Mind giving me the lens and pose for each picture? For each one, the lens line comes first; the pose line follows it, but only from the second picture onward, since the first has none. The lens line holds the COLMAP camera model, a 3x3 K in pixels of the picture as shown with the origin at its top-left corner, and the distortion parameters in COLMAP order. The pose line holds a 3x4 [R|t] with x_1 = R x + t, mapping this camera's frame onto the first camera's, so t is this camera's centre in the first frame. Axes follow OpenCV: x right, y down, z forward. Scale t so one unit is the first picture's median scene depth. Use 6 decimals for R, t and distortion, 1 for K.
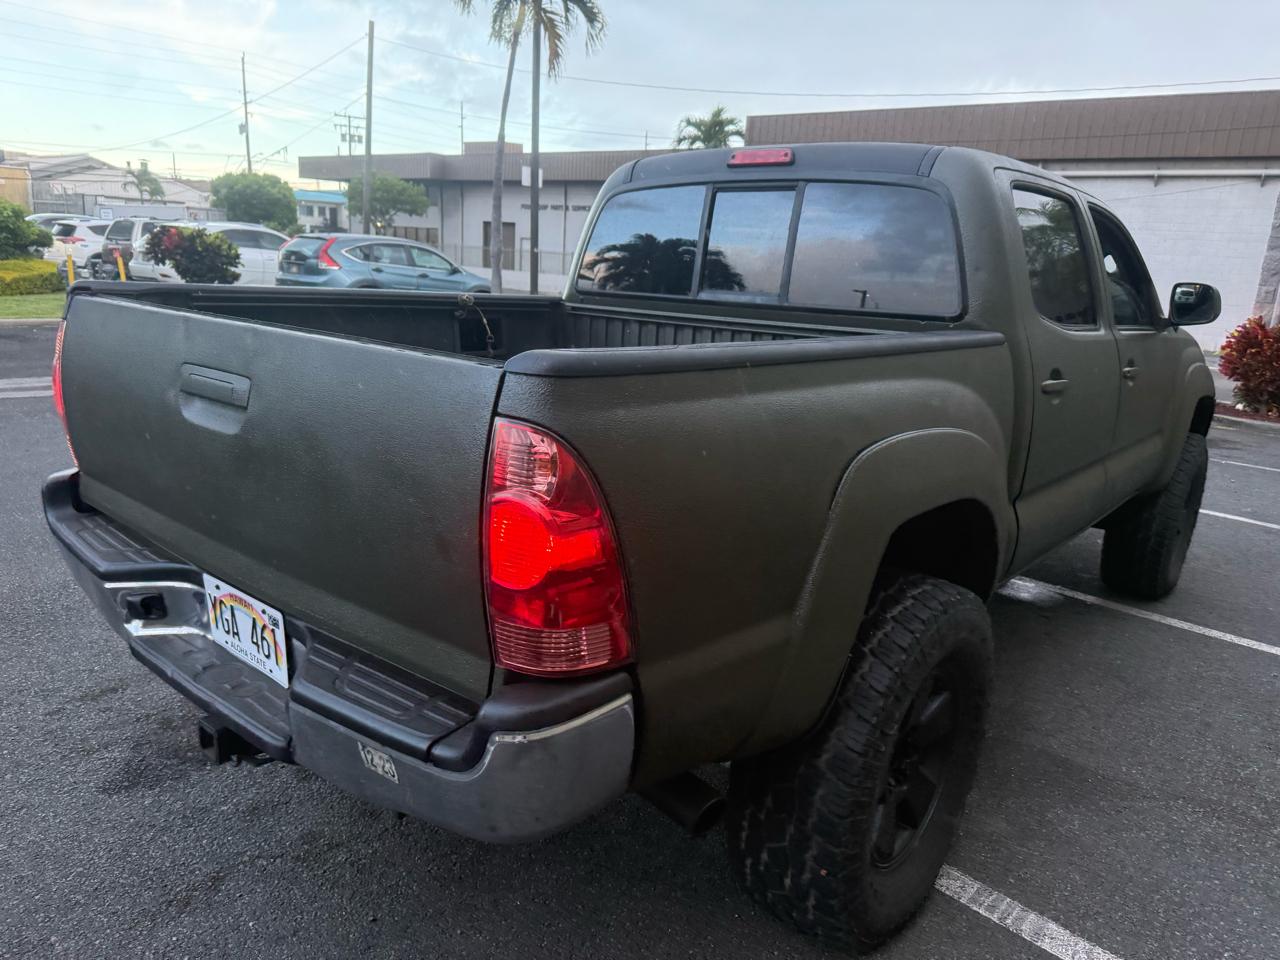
lens RADIAL K [[908.5, 0, 642.8], [0, 908.5, 489.2], [0, 0, 1]] dist [0.015938, -0.028847]
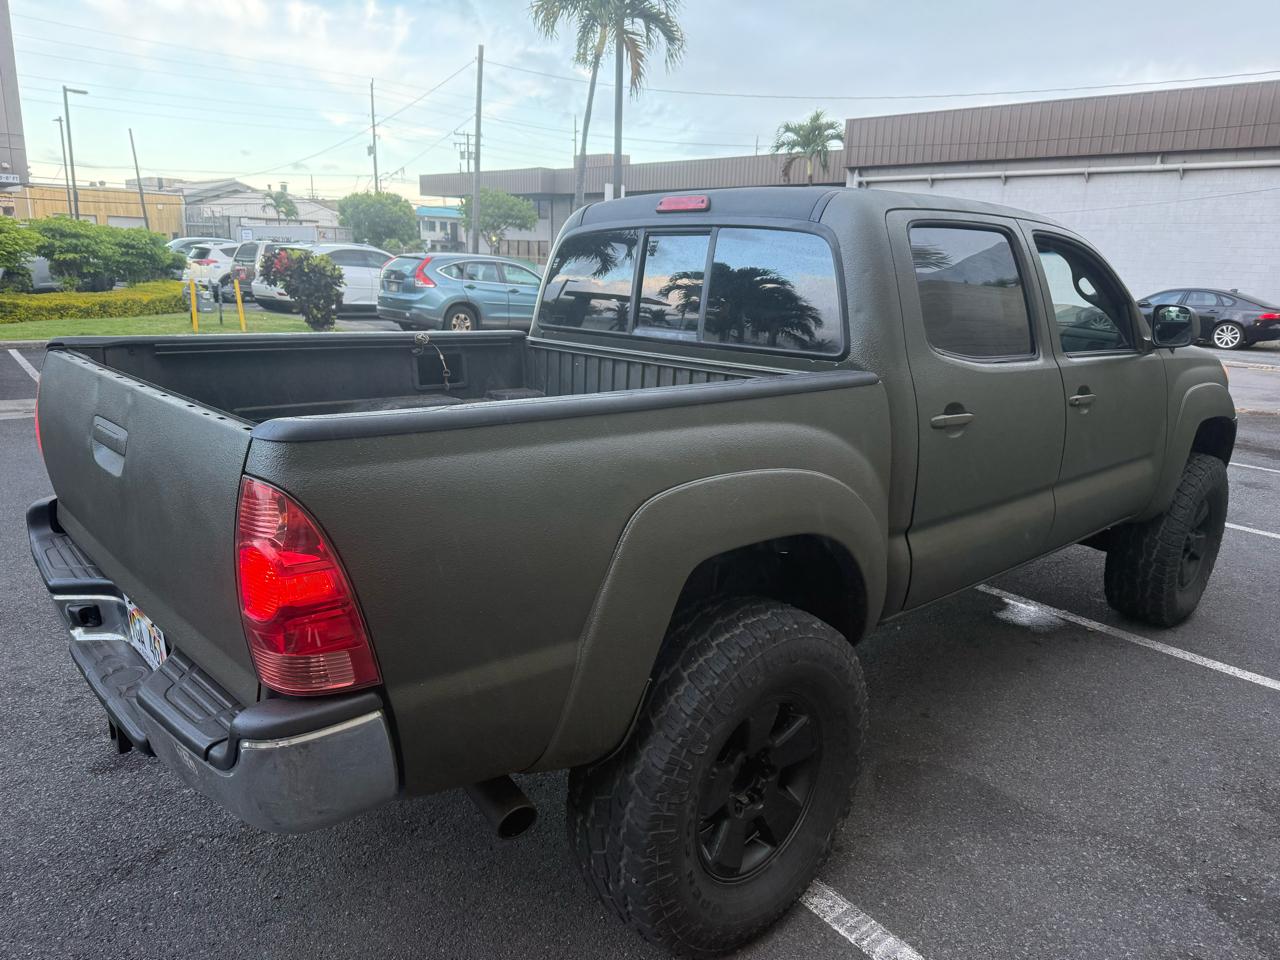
lens RADIAL K [[908.5, 0, 635.8], [0, 908.5, 479.0], [0, 0, 1]] dist [0.015938, -0.028847]
pose [[0.990953, 0.008100, -0.133966, 0.223707], [-0.010139, 0.999843, -0.014539, -0.027335], [0.133827, 0.015766, 0.990879, -0.054849]]
